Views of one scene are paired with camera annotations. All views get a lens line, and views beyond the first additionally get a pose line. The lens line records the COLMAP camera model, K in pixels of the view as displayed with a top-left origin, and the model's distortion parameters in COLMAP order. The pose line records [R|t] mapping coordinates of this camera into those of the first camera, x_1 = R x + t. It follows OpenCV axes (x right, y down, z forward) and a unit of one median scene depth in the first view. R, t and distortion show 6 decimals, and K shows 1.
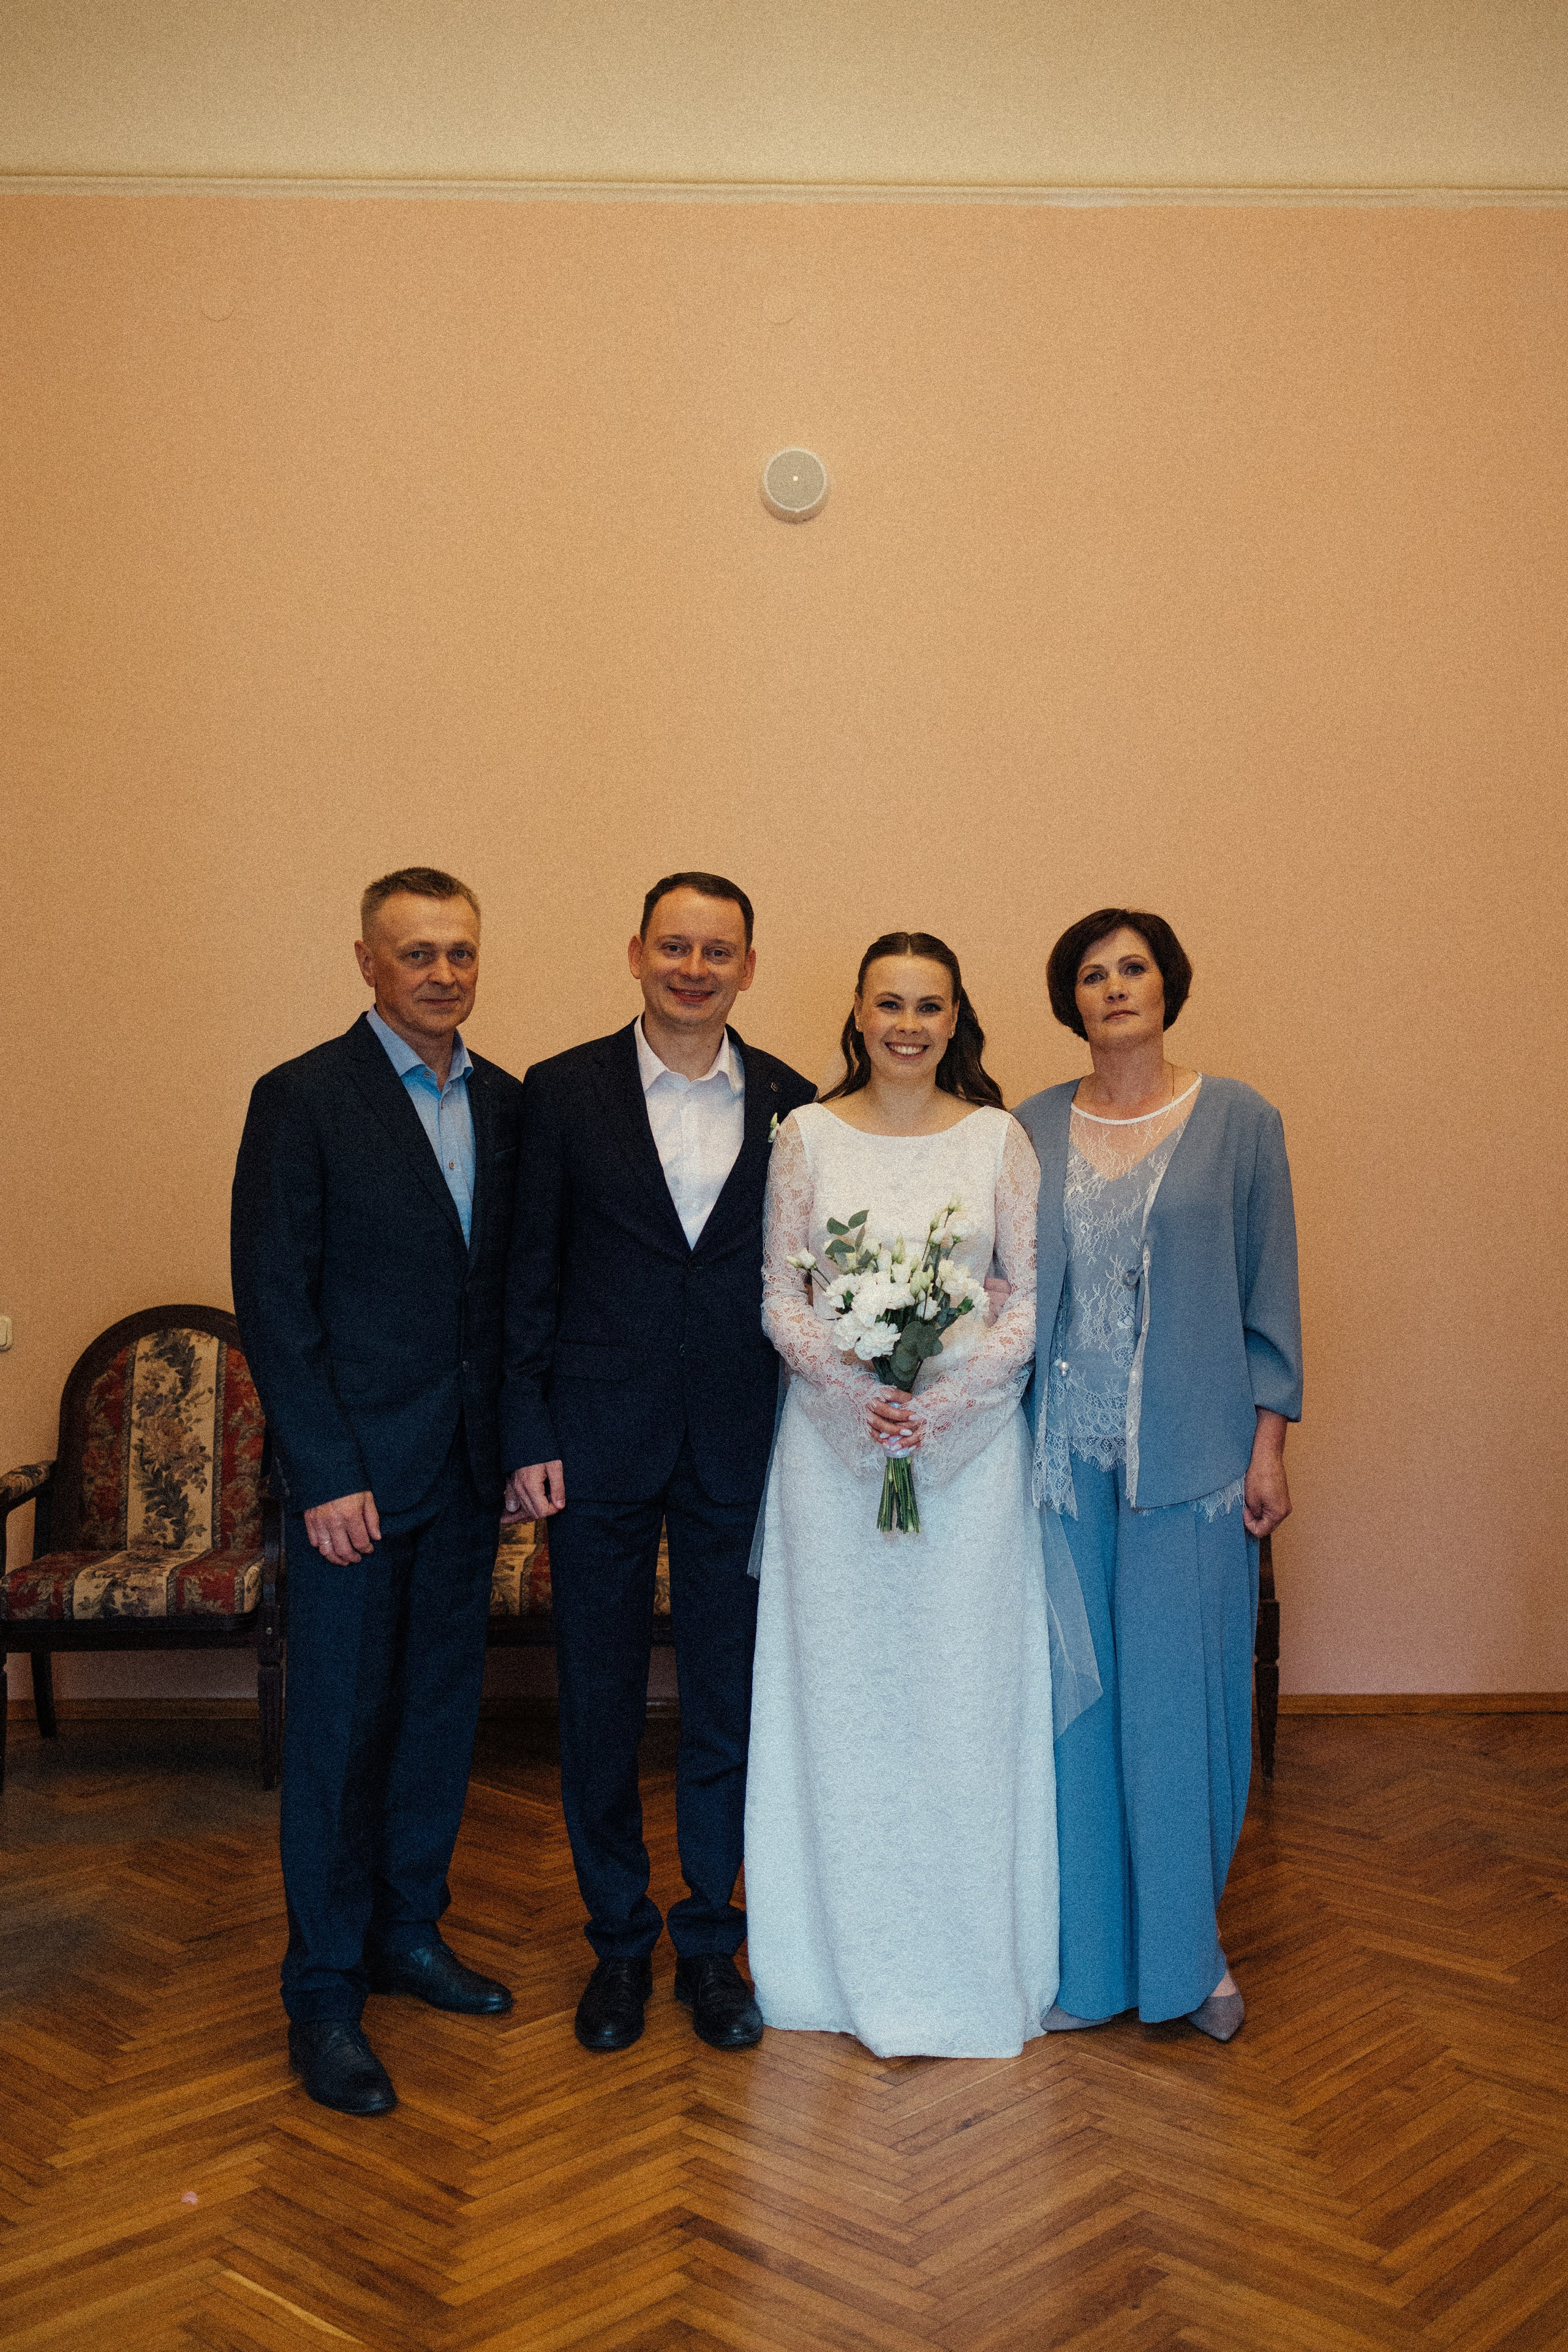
lens RADIAL K [[2386.0, 0, 779.3], [0, 2386.0, 1169.0], [0, 0, 1]] dist [0.033010, 0.000000]
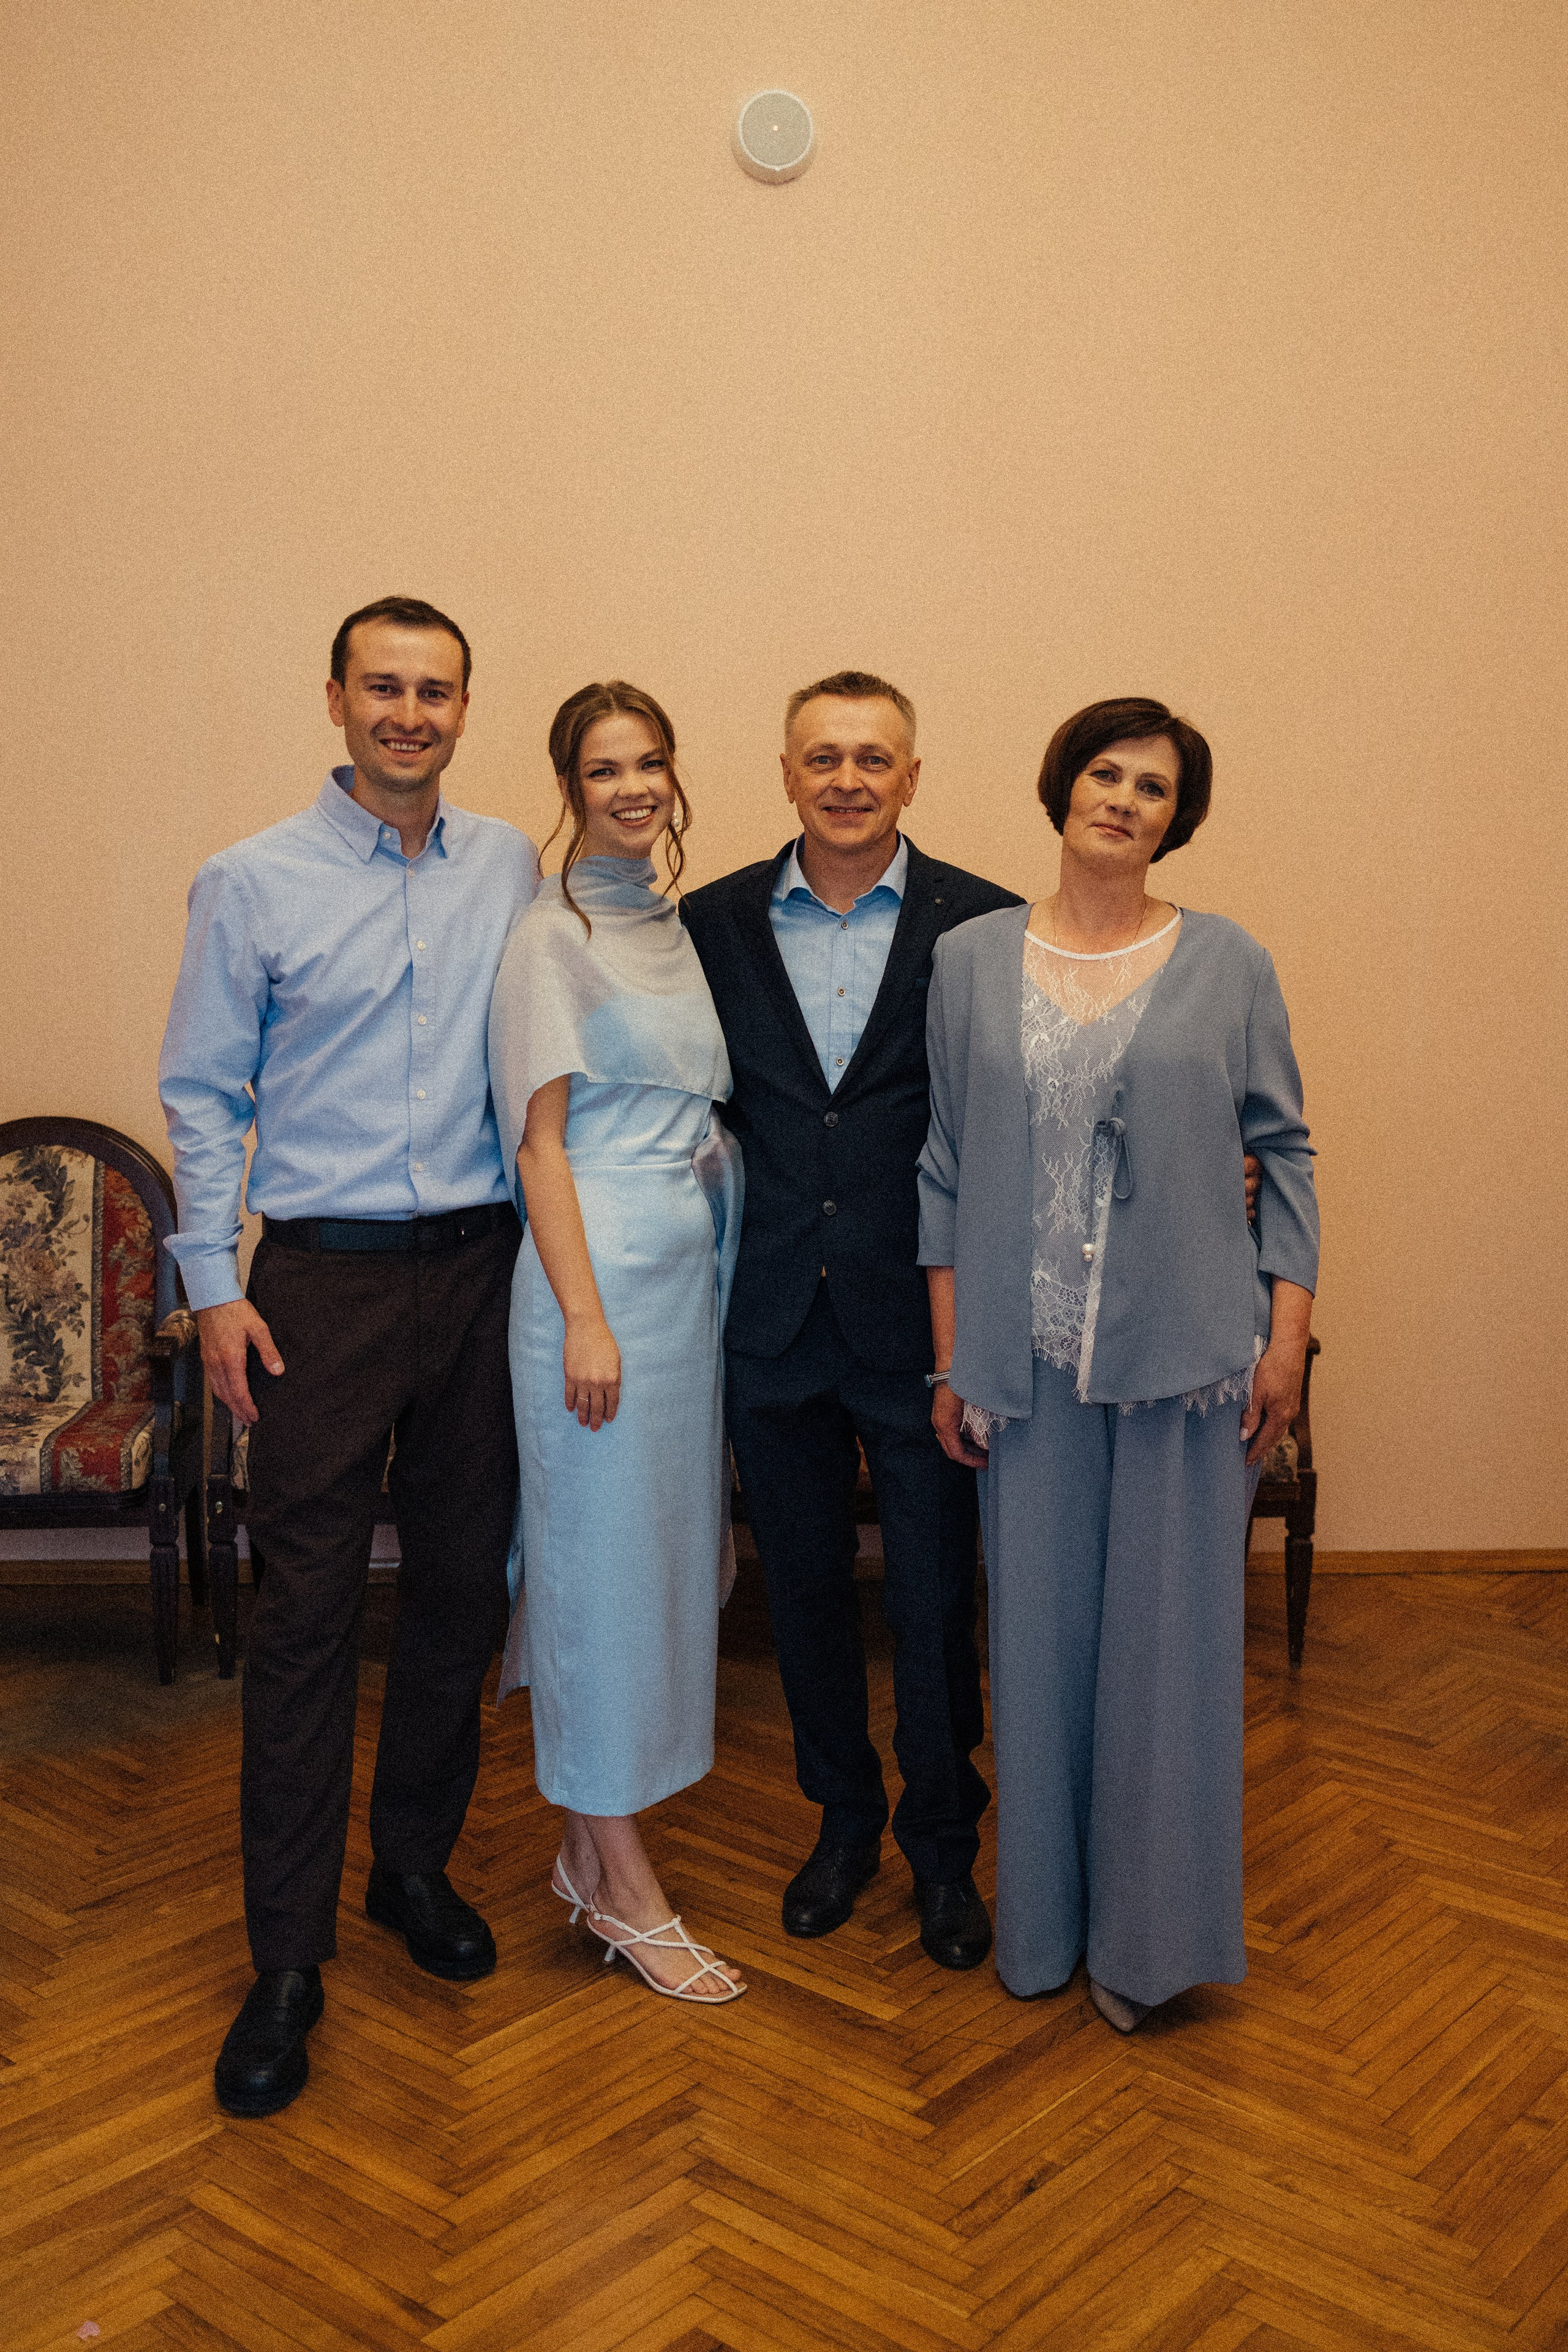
lens RADIAL K [[2386.0, 0, 787.0], [0, 2386.0, 1170.6], [0, 0, 1]] dist [0.033010, 0.000000]
pose [[0.998505, 0.007234, 0.054172, -0.043528], [-0.013708, 0.992665, 0.120120, -0.040575], [-0.052906, -0.120683, 0.991280, 0.178782]]
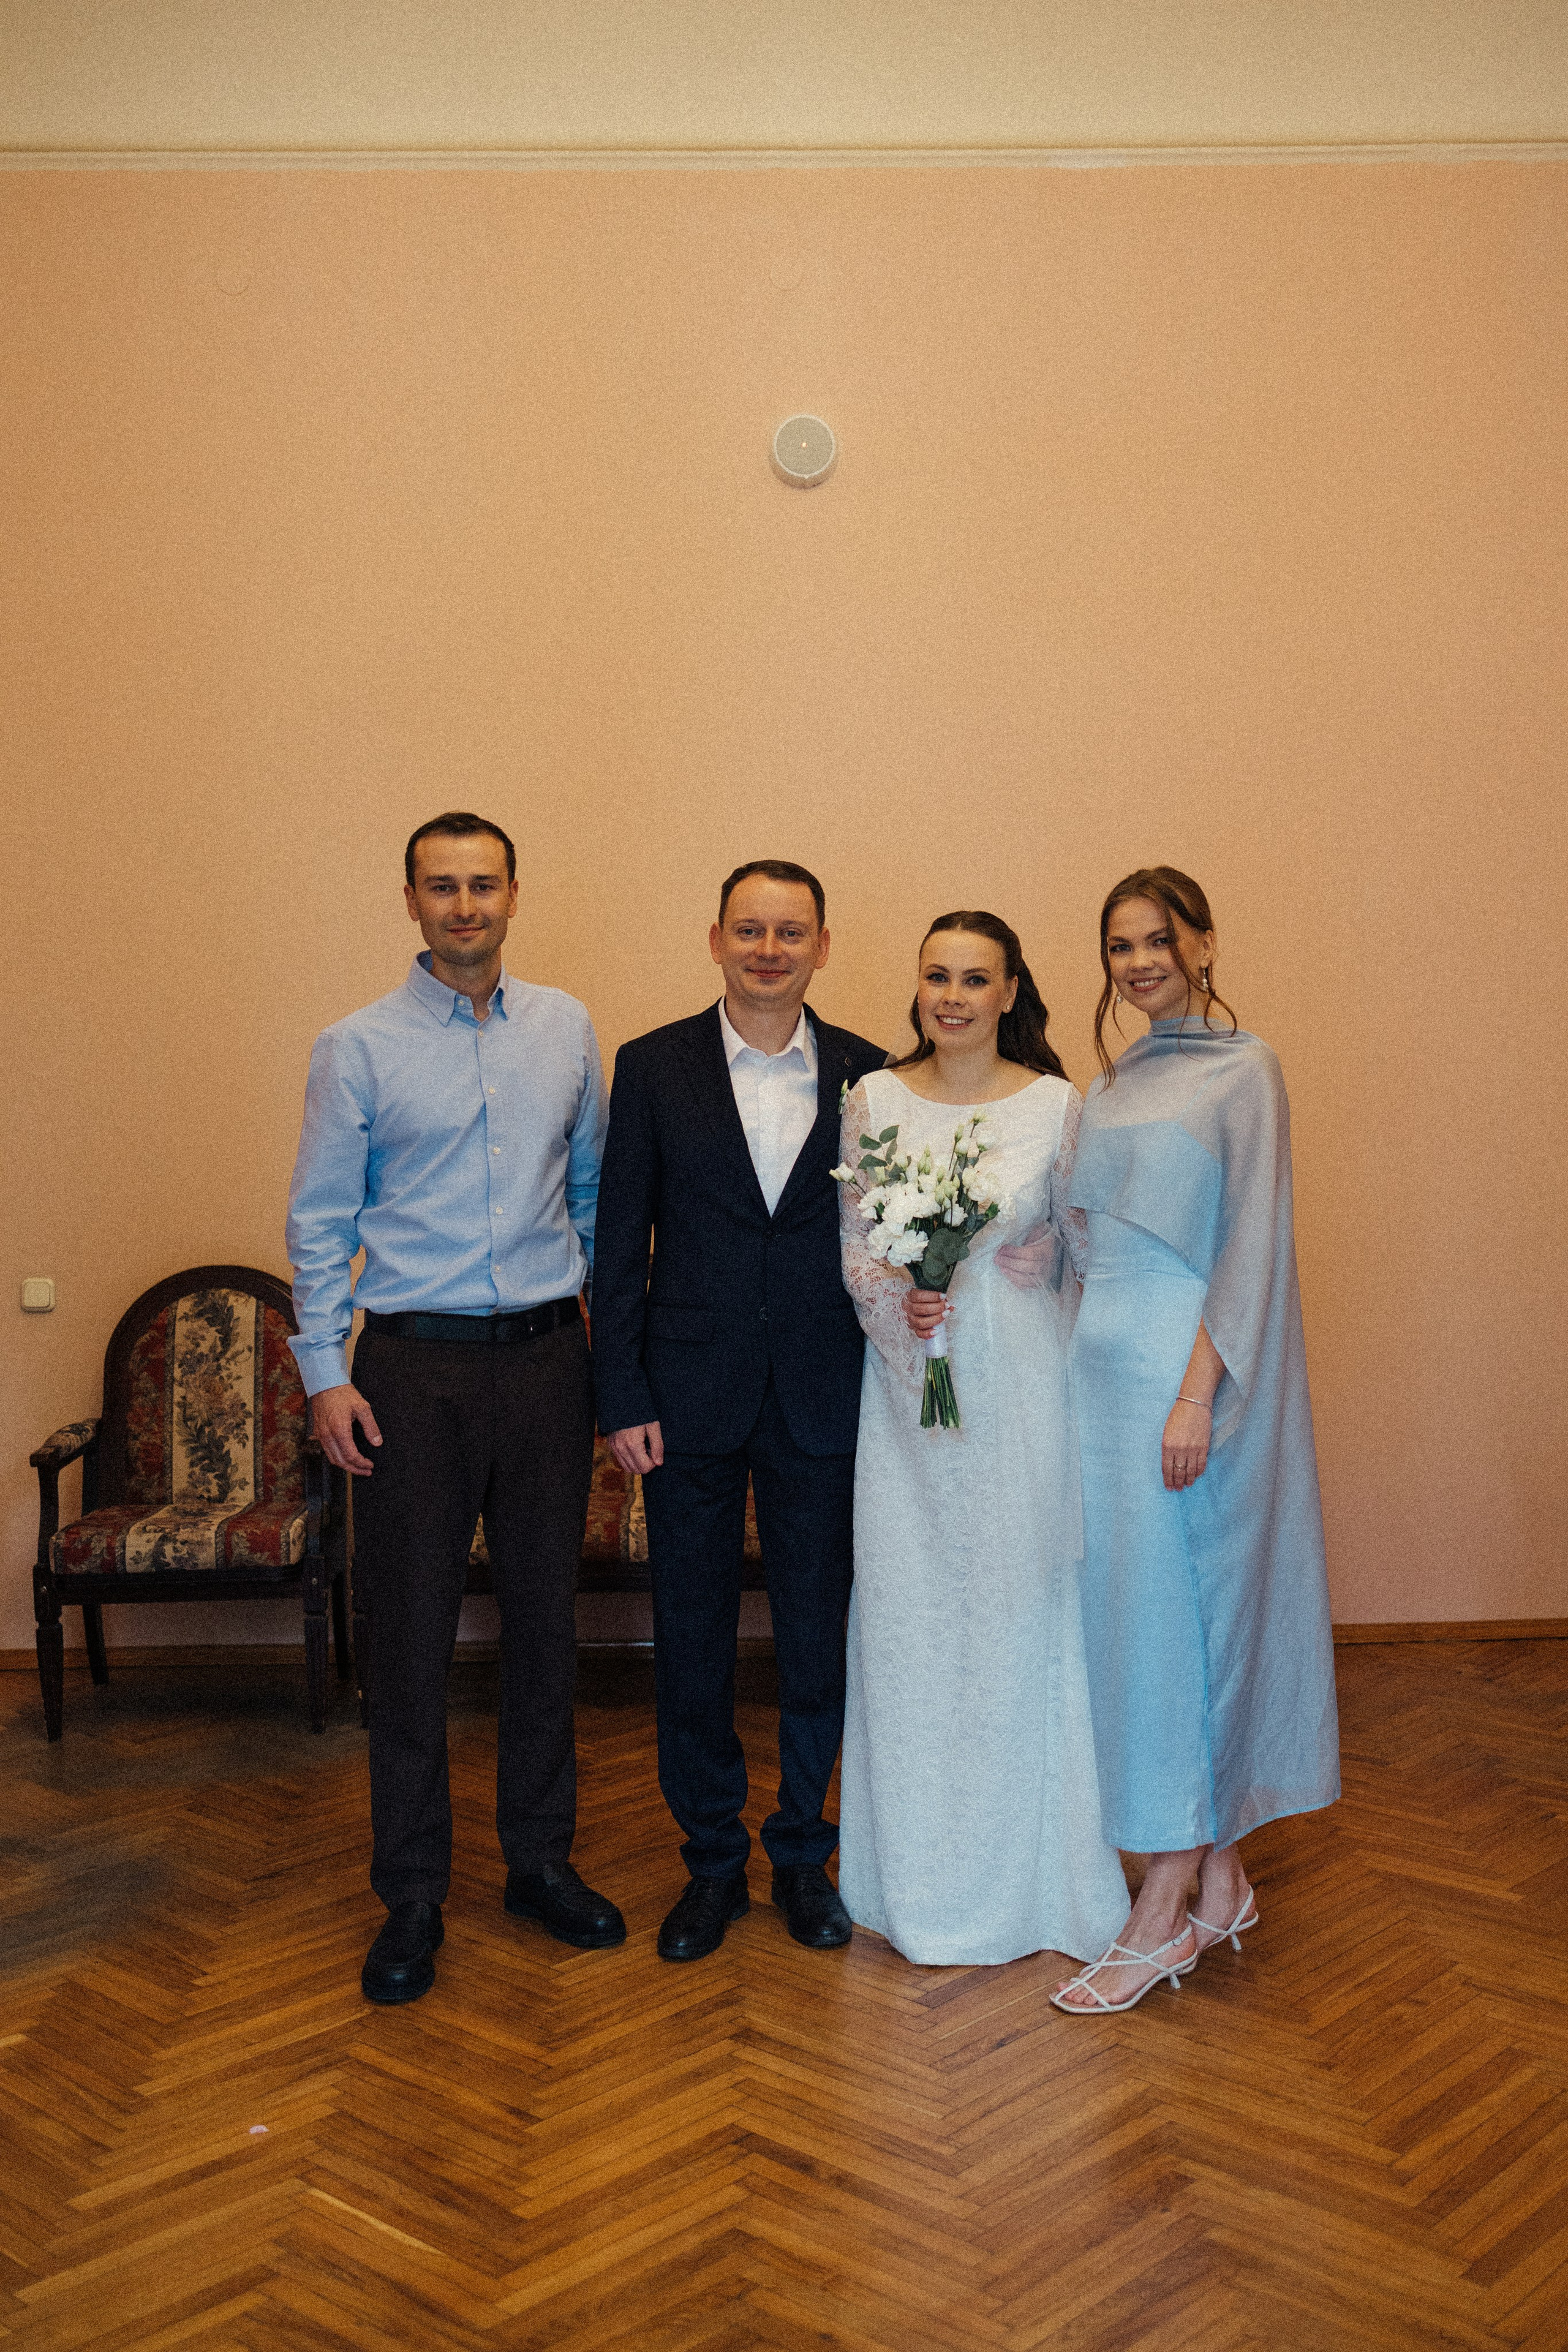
lens RADIAL K [[2386.0, 0, 780.8], [0, 2386.0, 1178.1], [0, 0, 1]] dist [0.033010, 0.000000]
pose [[0.999891, -0.014736, 0.000312, -0.011085], [0.014716, 0.999310, 0.034093, -0.016246], [-0.000814, -0.034085, 0.999419, -0.034170]]
